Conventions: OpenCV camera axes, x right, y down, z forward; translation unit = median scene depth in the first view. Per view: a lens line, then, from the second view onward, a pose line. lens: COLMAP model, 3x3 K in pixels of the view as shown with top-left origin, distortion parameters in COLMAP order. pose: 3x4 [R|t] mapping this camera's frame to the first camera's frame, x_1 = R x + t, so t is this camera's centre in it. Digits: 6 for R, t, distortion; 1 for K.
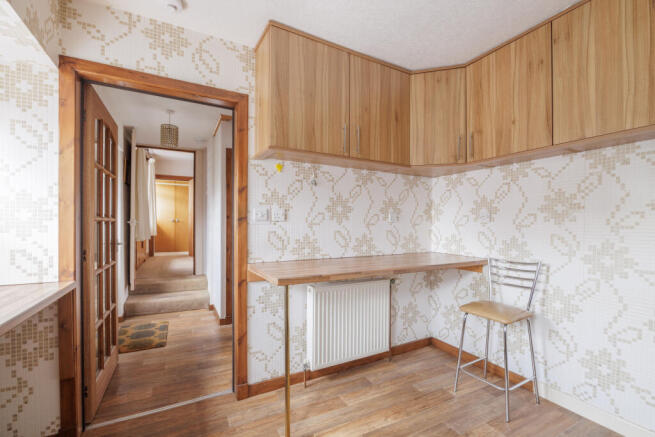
lens RADIAL K [[284.0, 0, 323.1], [0, 284.0, 228.6], [0, 0, 1]] dist [-0.019518, 0.000994]
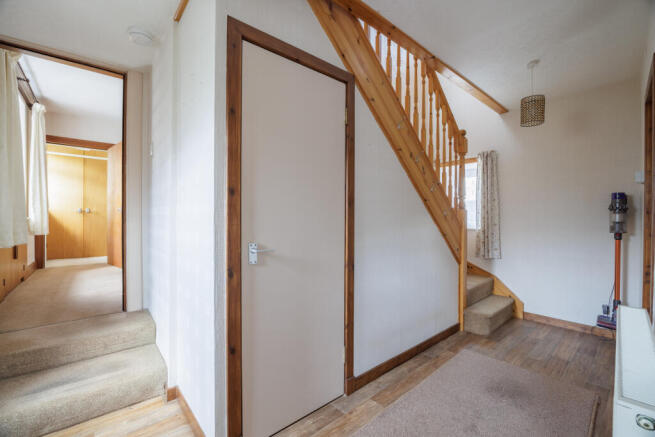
lens RADIAL K [[284.0, 0, 326.8], [0, 284.0, 220.8], [0, 0, 1]] dist [-0.019518, 0.000994]
pose [[0.974095, -0.005203, 0.226080, -0.140085], [0.006246, 0.999973, -0.003895, 0.001034], [-0.226053, 0.005206, 0.974101, 0.277010]]
